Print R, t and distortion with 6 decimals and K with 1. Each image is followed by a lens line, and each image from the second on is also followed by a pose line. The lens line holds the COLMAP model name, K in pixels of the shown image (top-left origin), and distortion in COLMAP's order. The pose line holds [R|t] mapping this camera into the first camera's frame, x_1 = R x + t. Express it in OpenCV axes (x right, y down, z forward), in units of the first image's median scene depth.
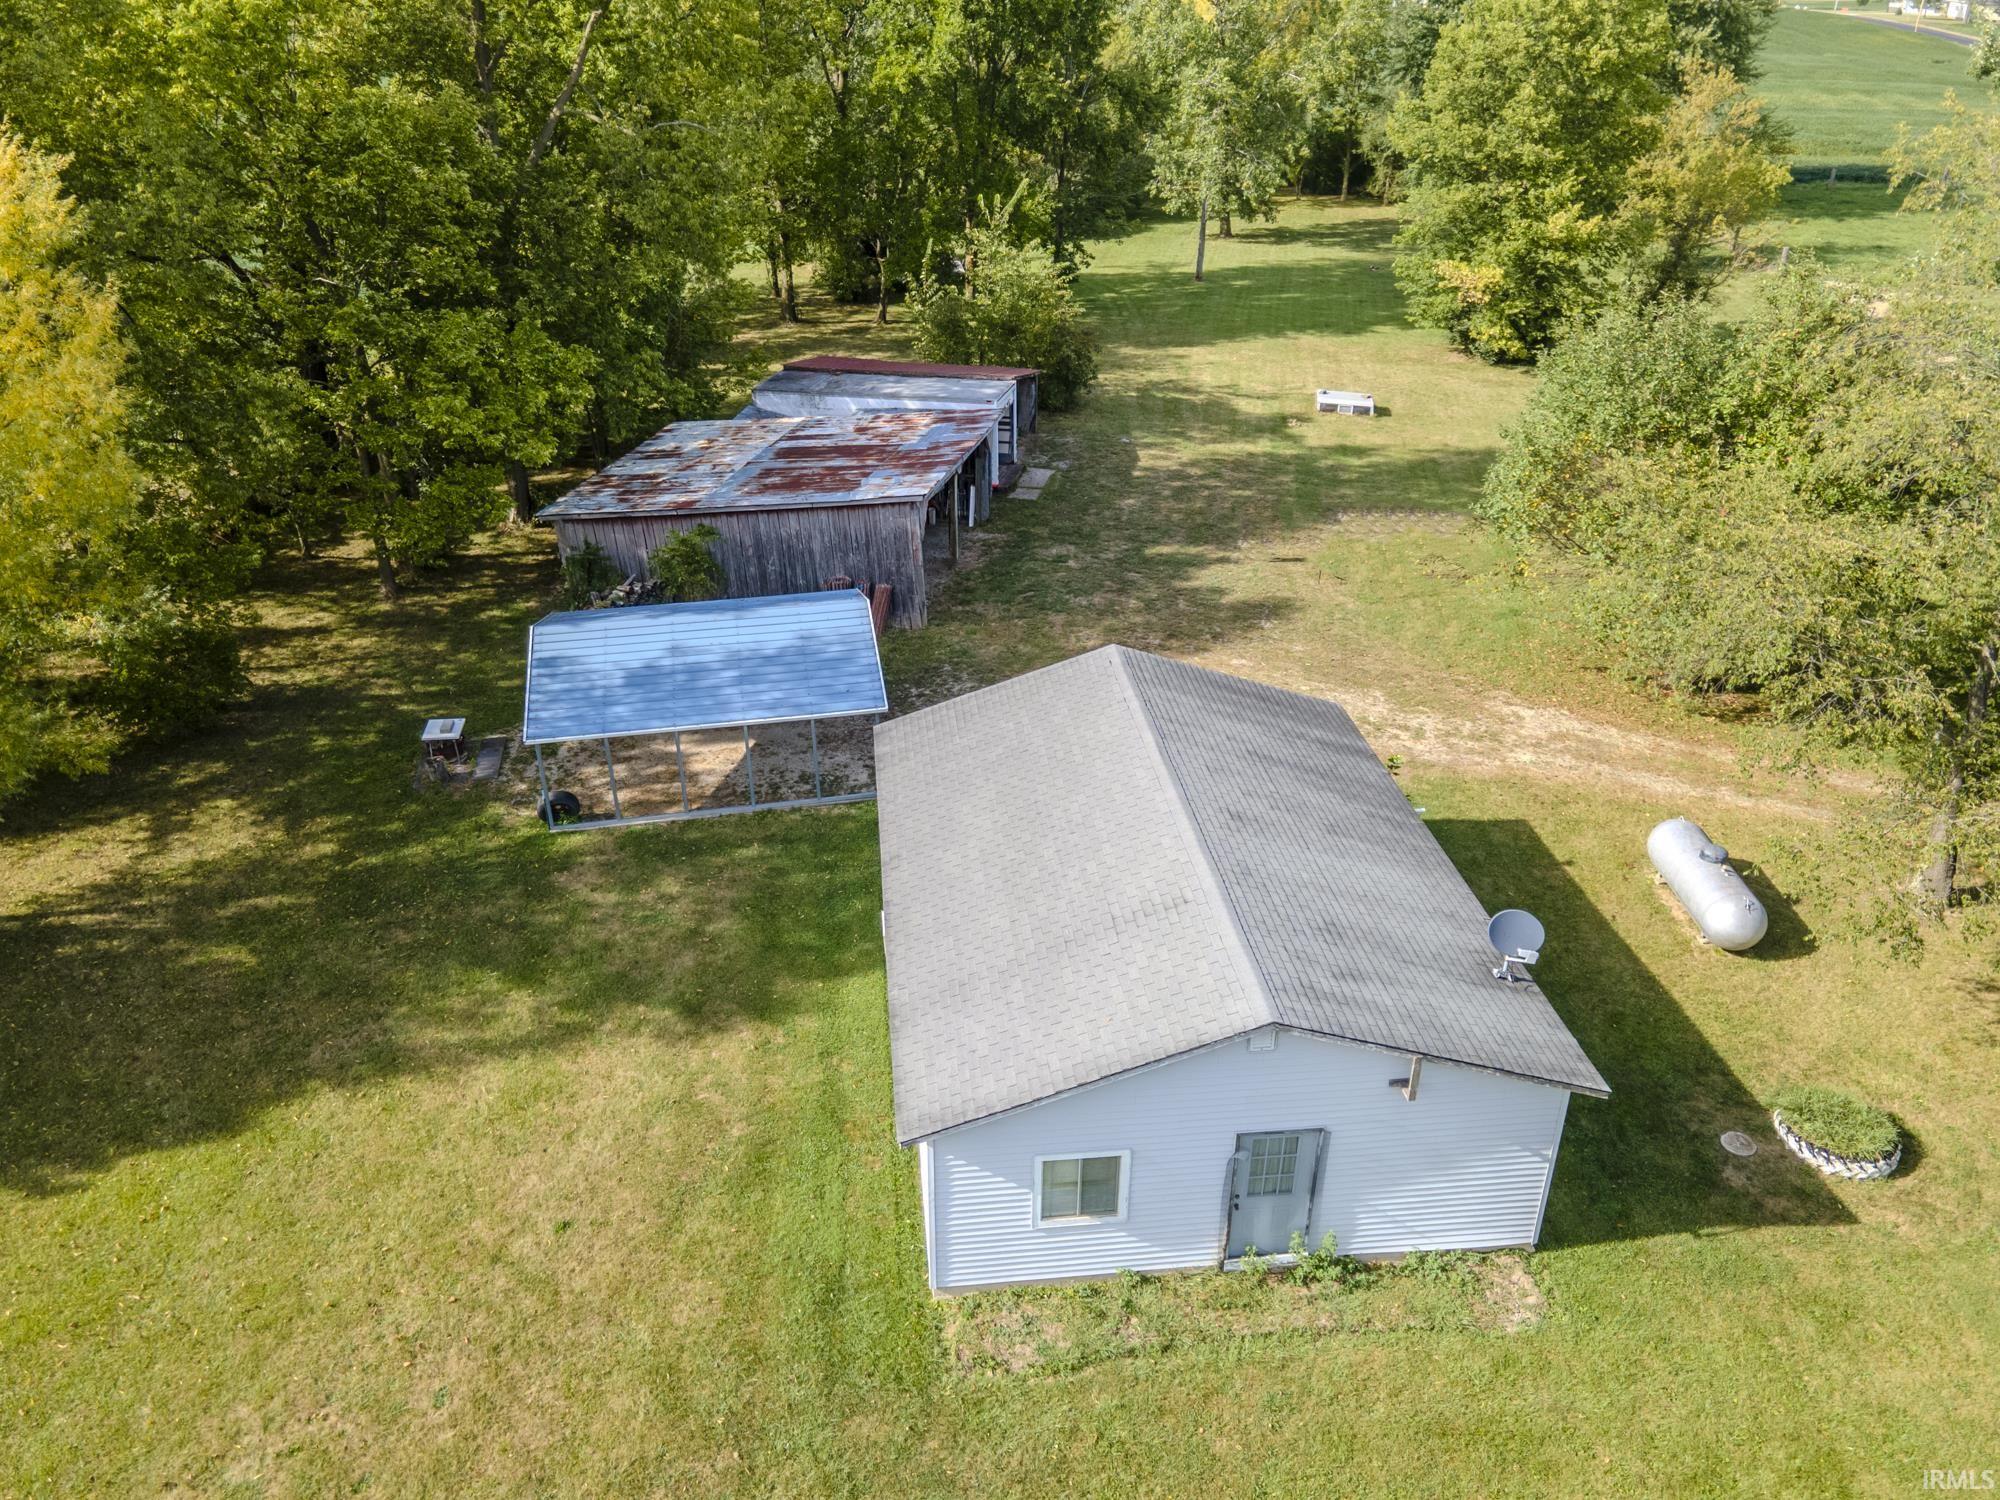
lens RADIAL K [[1451.5, 0, 995.0], [0, 1451.5, 740.6], [0, 0, 1]] dist [0.037882, 0.009117]
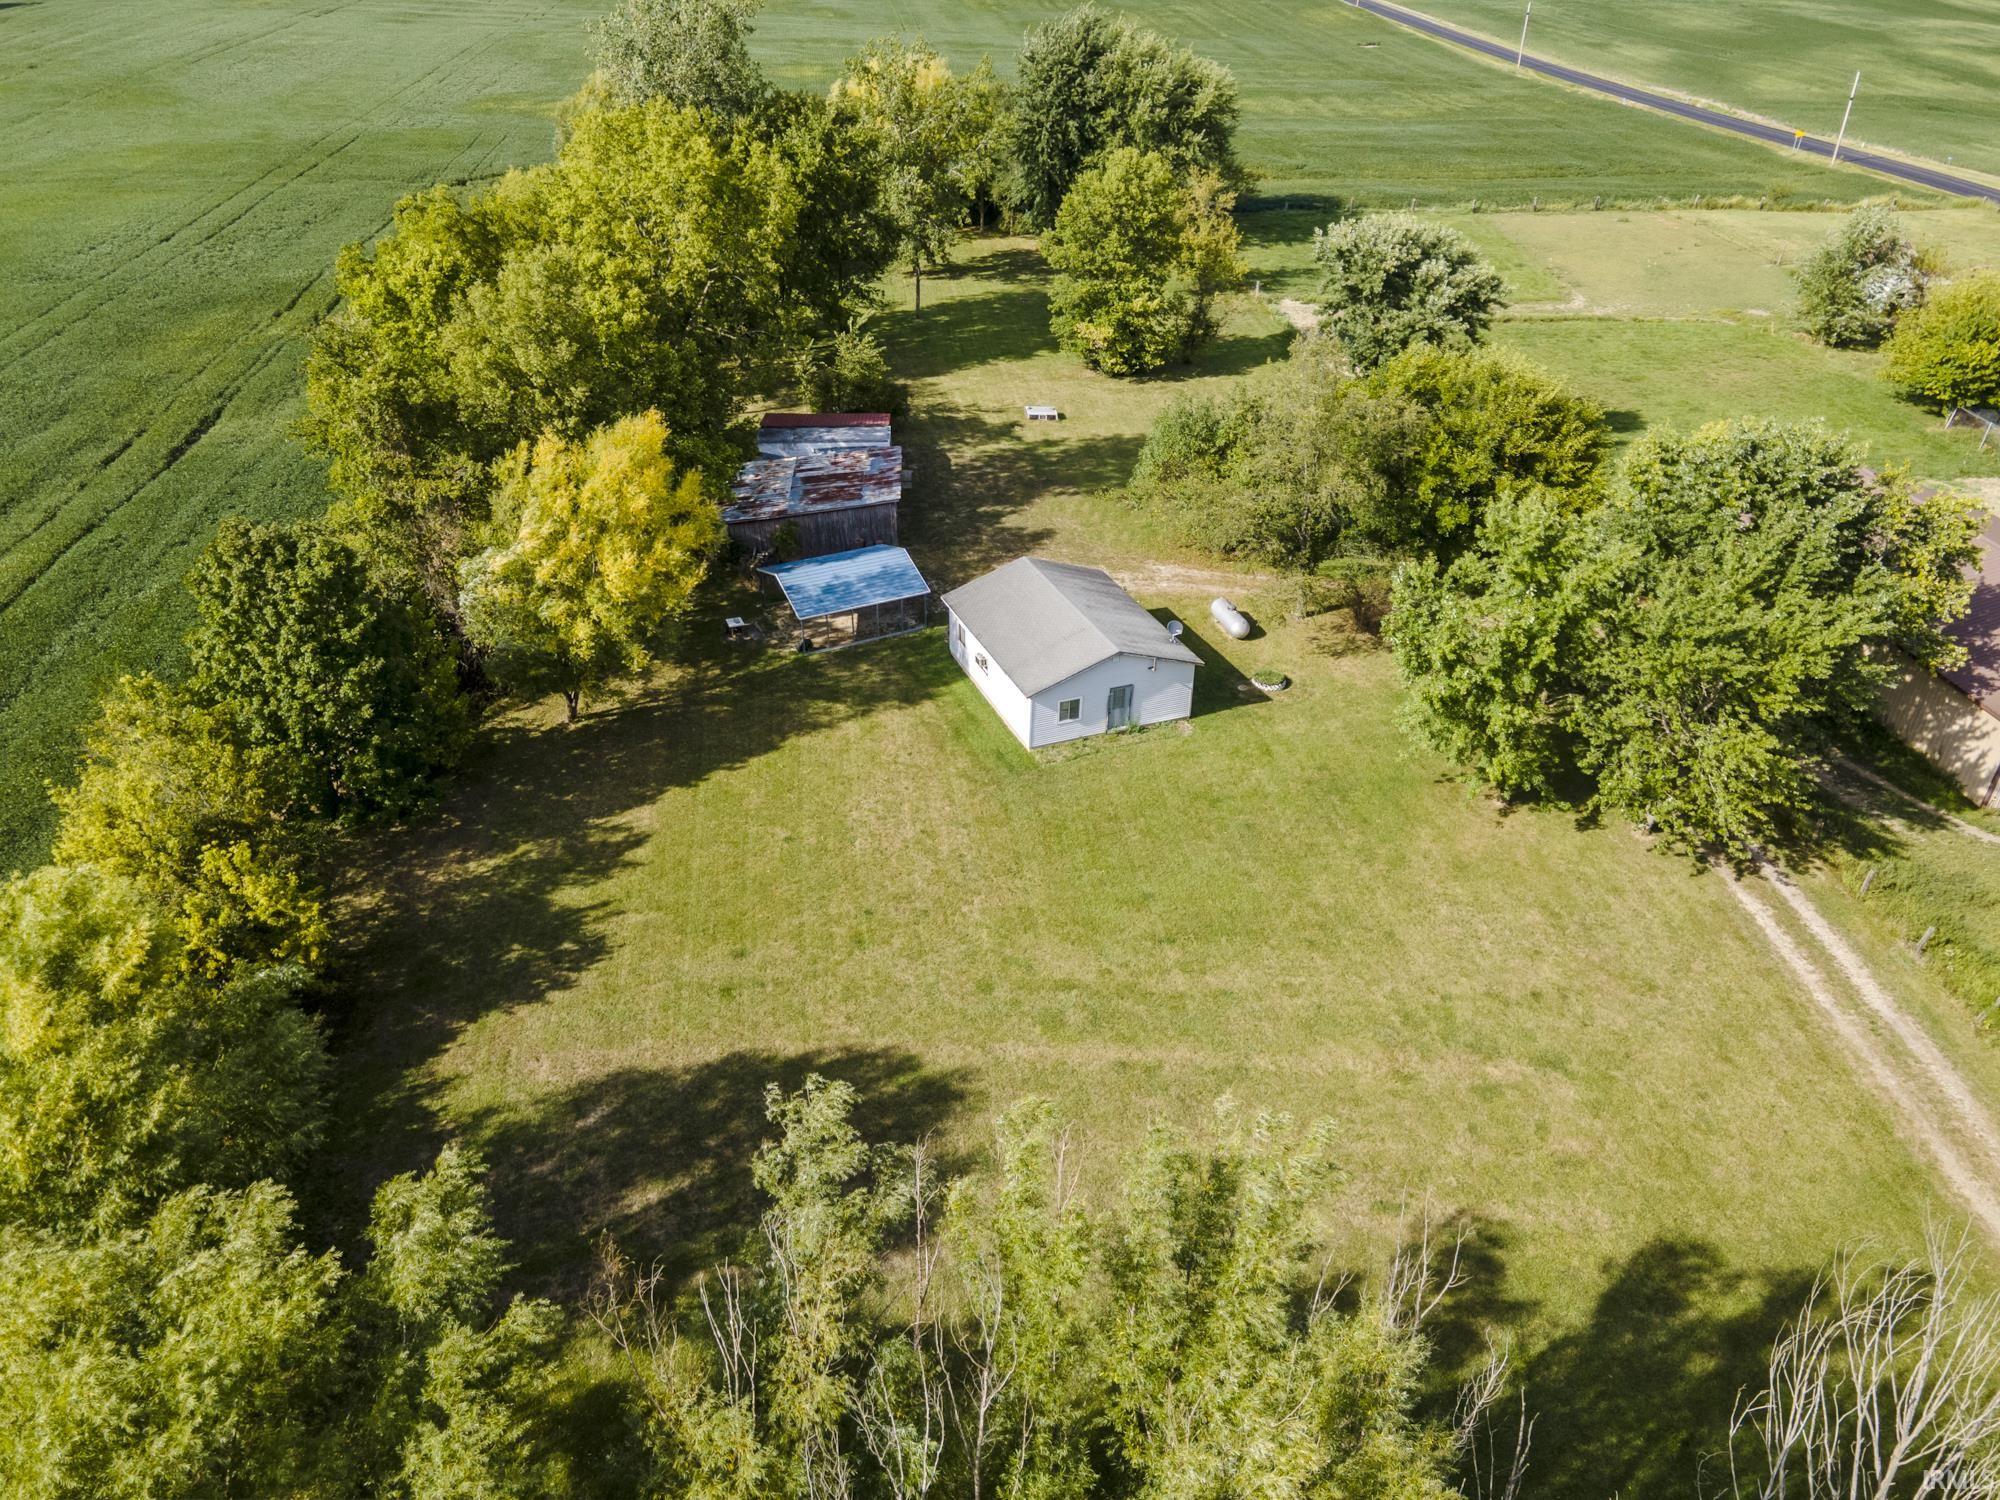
lens RADIAL K [[1413.5, 0, 1000.0], [0, 1413.5, 750.0], [0, 0, 1]] dist [-0.005566, -0.000482]
pose [[0.960080, -0.135906, 0.244490, -0.437076], [0.118930, 0.989429, 0.082979, 0.045321], [-0.253183, -0.050589, 0.966095, -1.041627]]
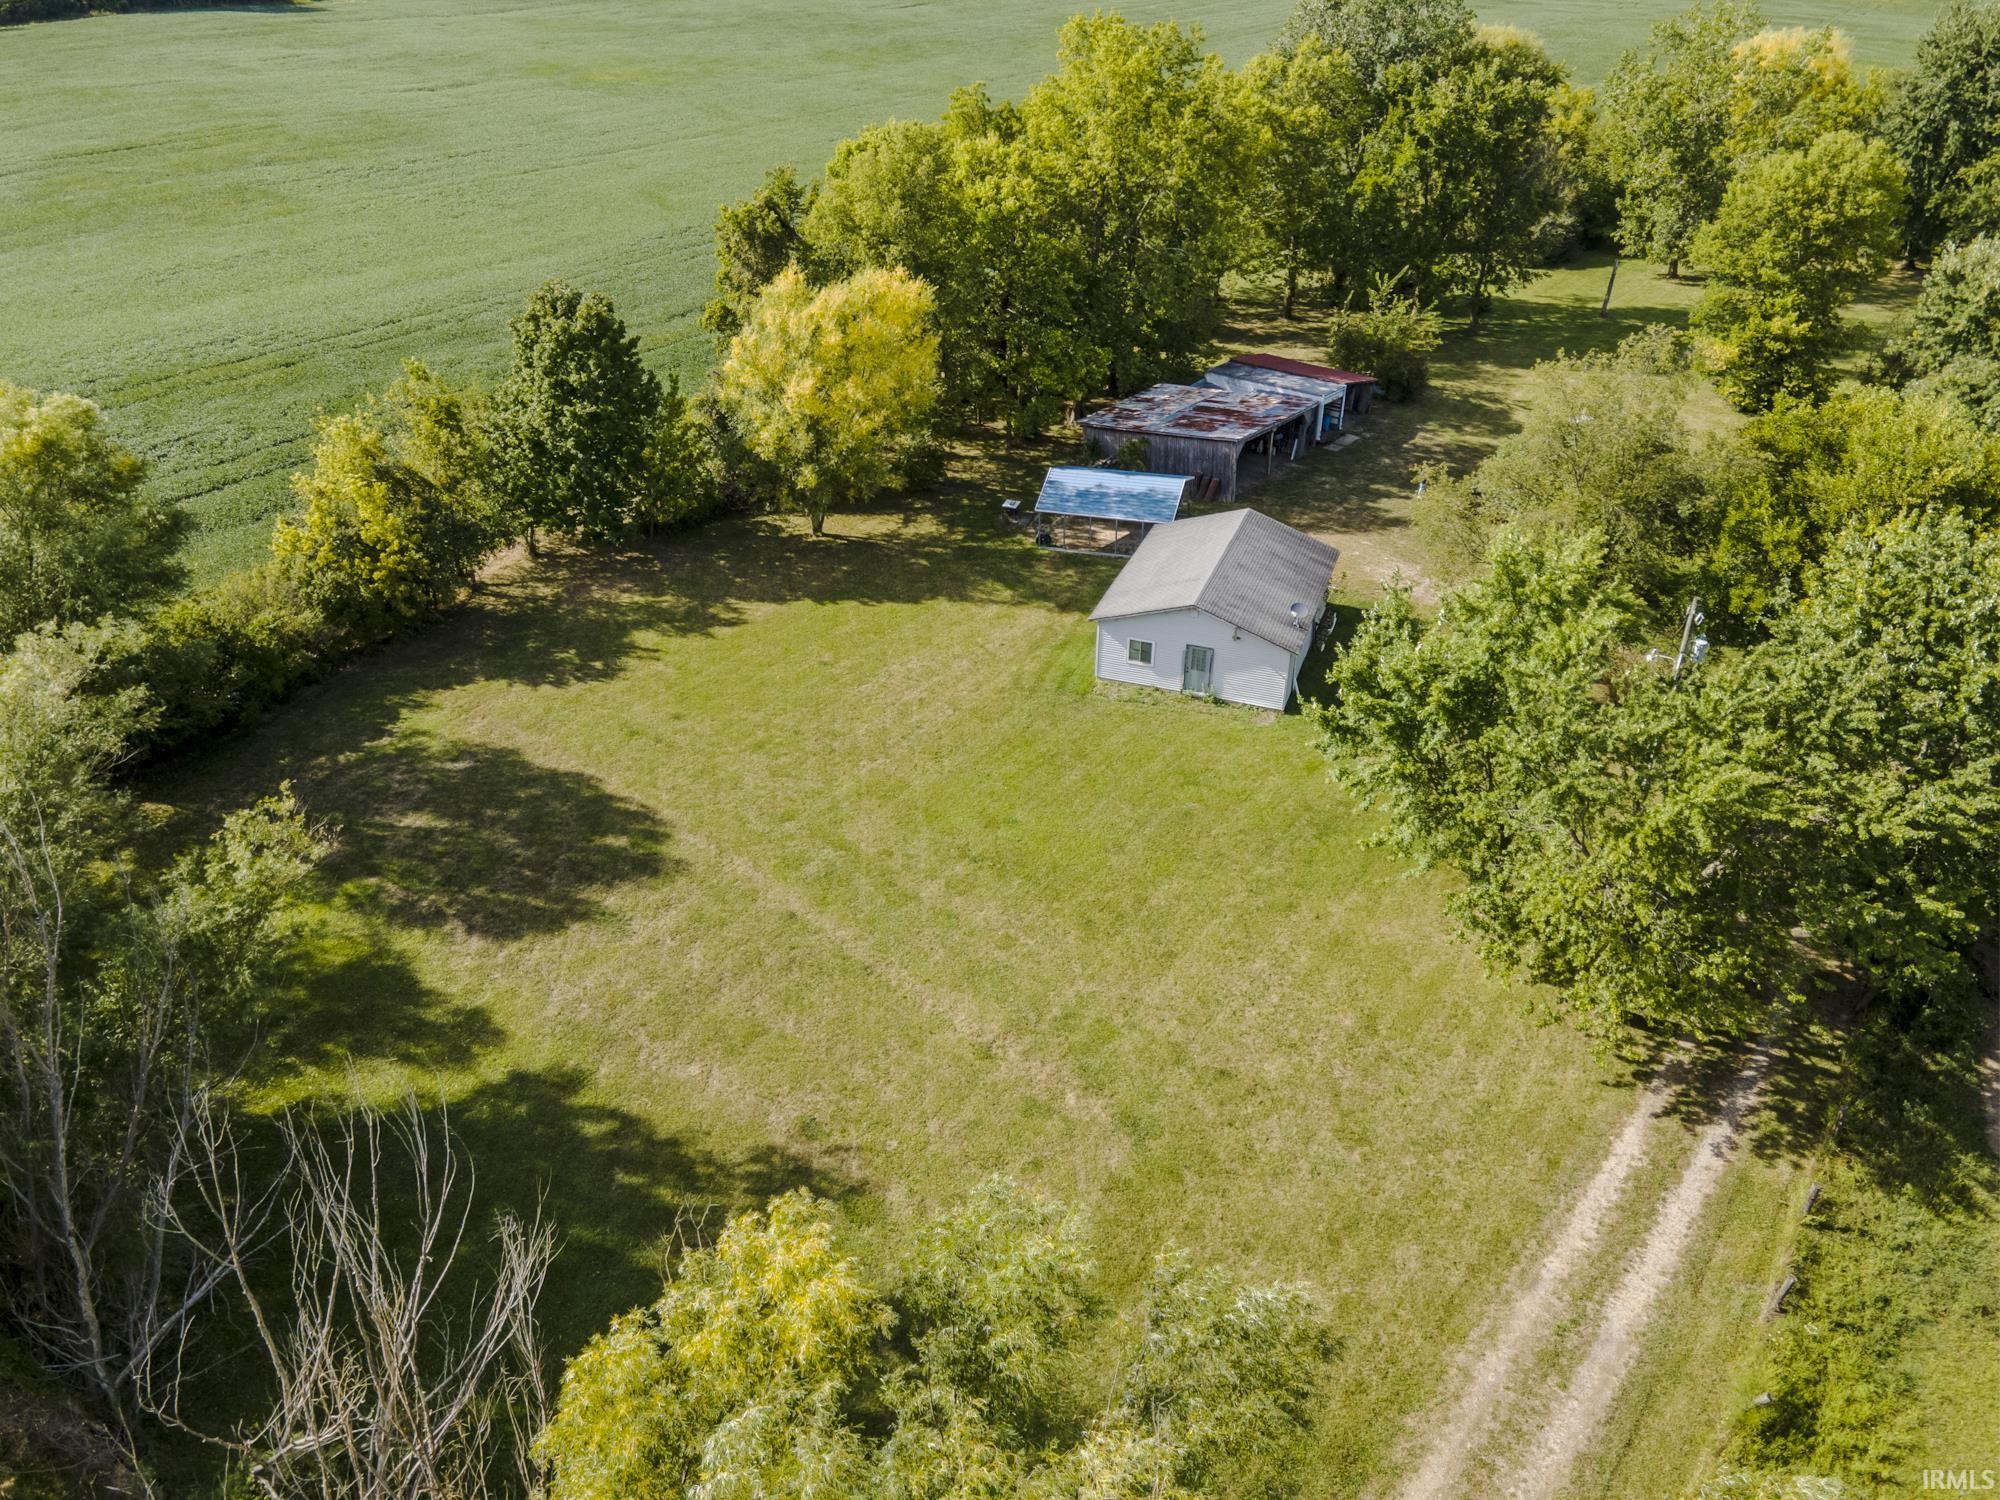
lens RADIAL K [[1451.5, 0, 995.0], [0, 1451.5, 740.6], [0, 0, 1]] dist [0.037882, 0.009117]
pose [[0.896692, 0.233522, -0.376046, 0.486712], [-0.211101, 0.972293, 0.100413, 0.110870], [0.389075, -0.010656, 0.921144, -1.009297]]
